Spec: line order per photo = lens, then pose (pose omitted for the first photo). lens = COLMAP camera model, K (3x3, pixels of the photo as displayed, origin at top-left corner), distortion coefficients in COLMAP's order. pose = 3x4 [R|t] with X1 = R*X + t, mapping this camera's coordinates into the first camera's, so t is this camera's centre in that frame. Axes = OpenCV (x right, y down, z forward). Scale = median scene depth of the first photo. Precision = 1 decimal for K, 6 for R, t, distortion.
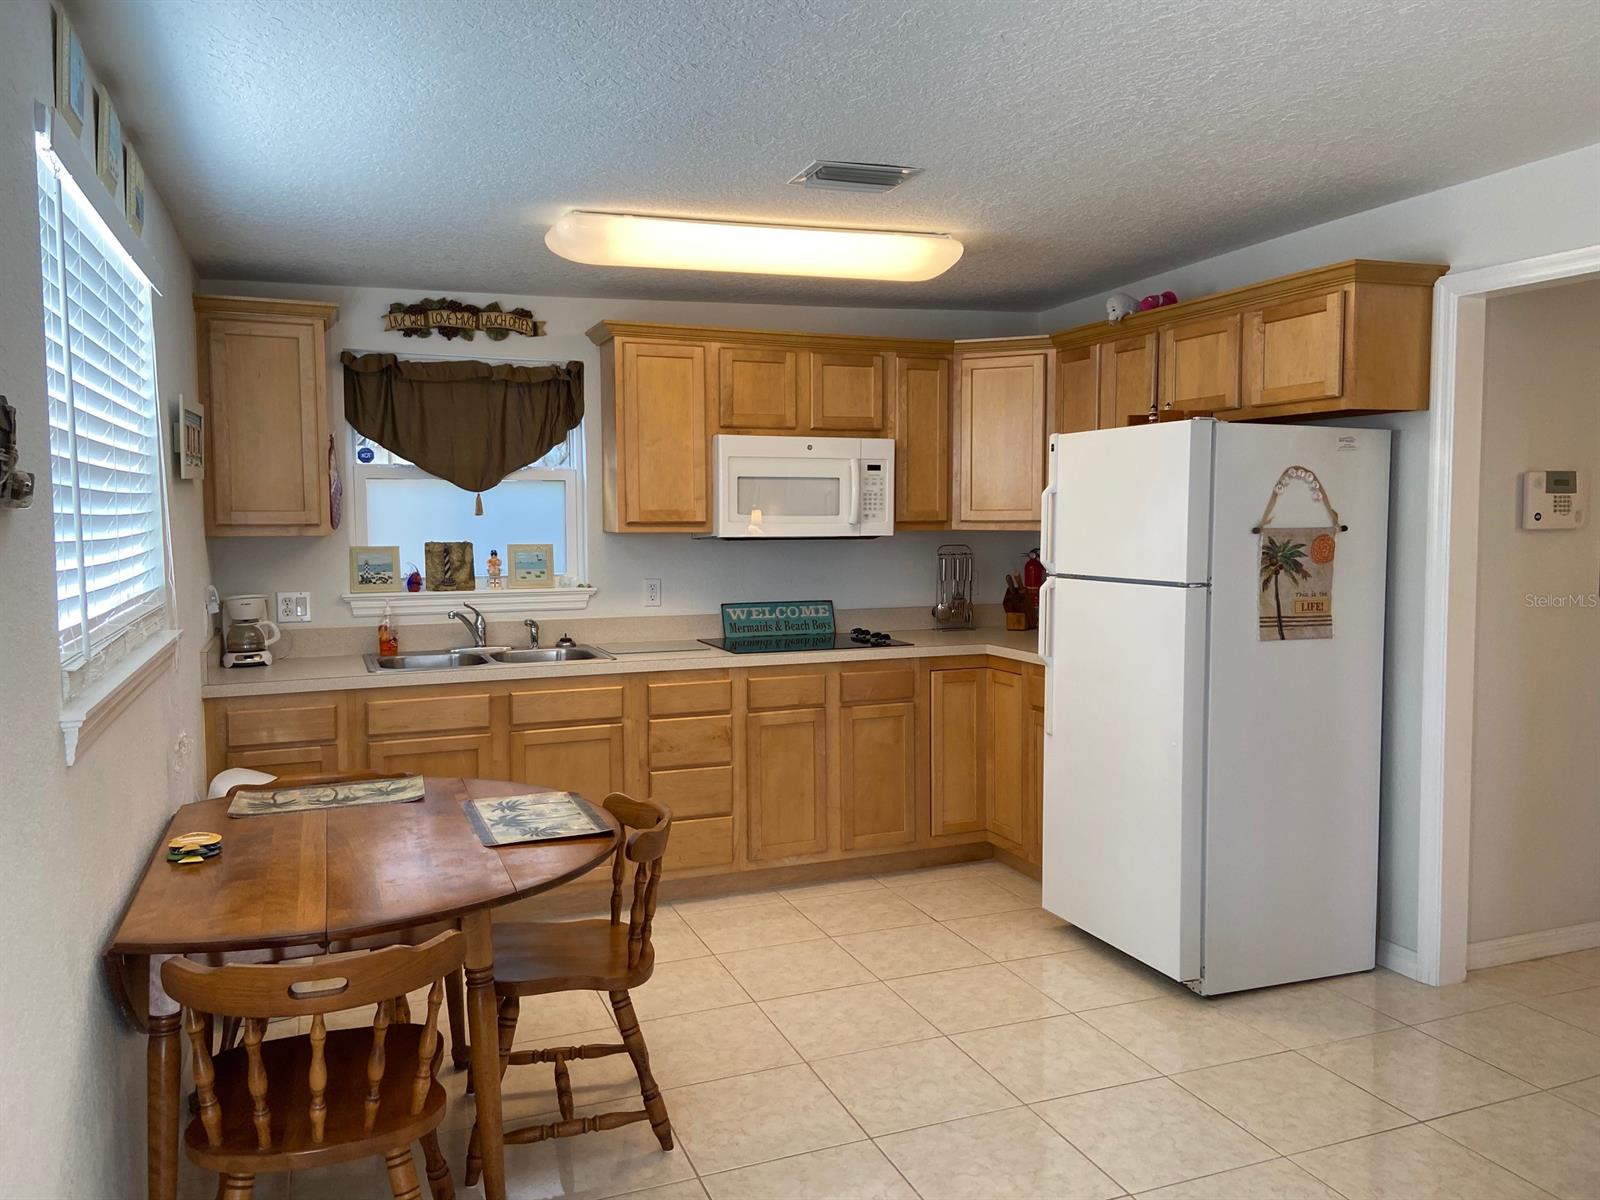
lens RADIAL K [[1200.7, 0, 798.3], [0, 1200.7, 580.1], [0, 0, 1]] dist [0.071096, 0.000752]
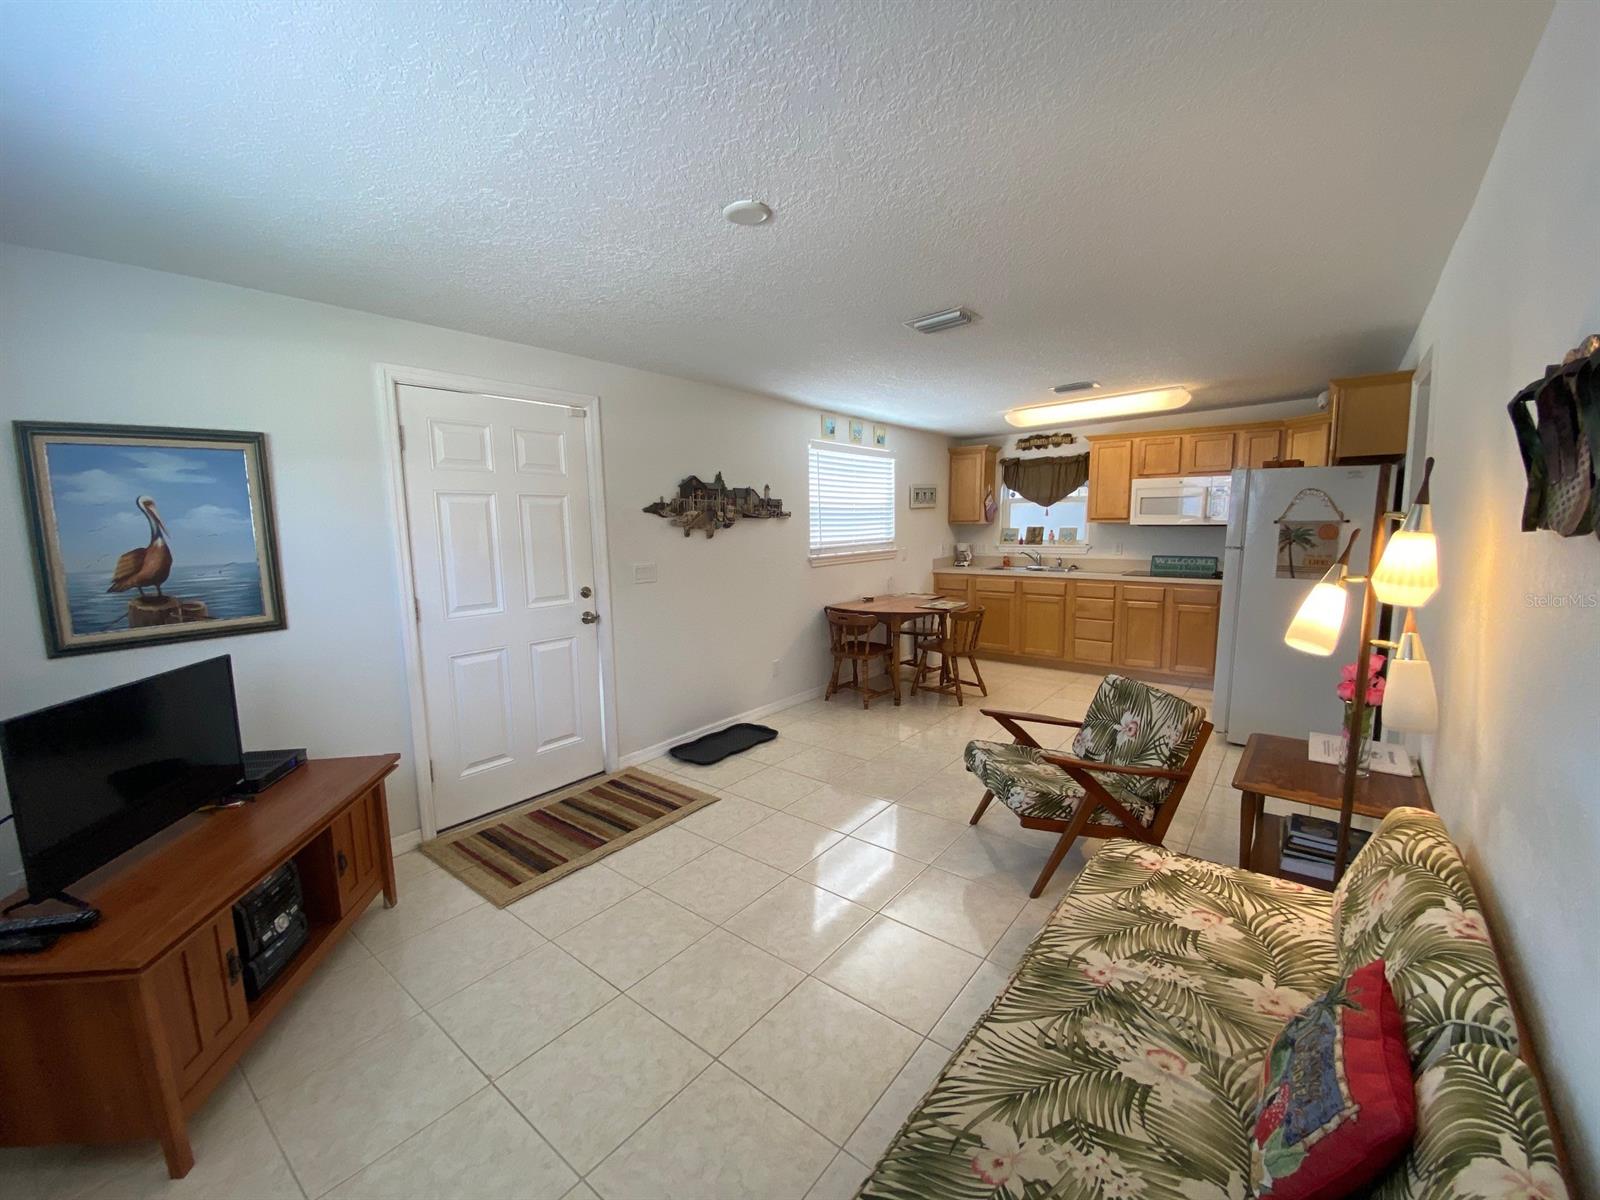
lens RADIAL K [[646.7, 0, 800.0], [0, 646.7, 600.0], [0, 0, 1]] dist [0.045314, -0.028718]
pose [[0.499549, 0.104912, -0.859909, 0.707946], [-0.038636, 0.994350, 0.098870, 0.007599], [0.865424, -0.016167, 0.500780, -0.169907]]
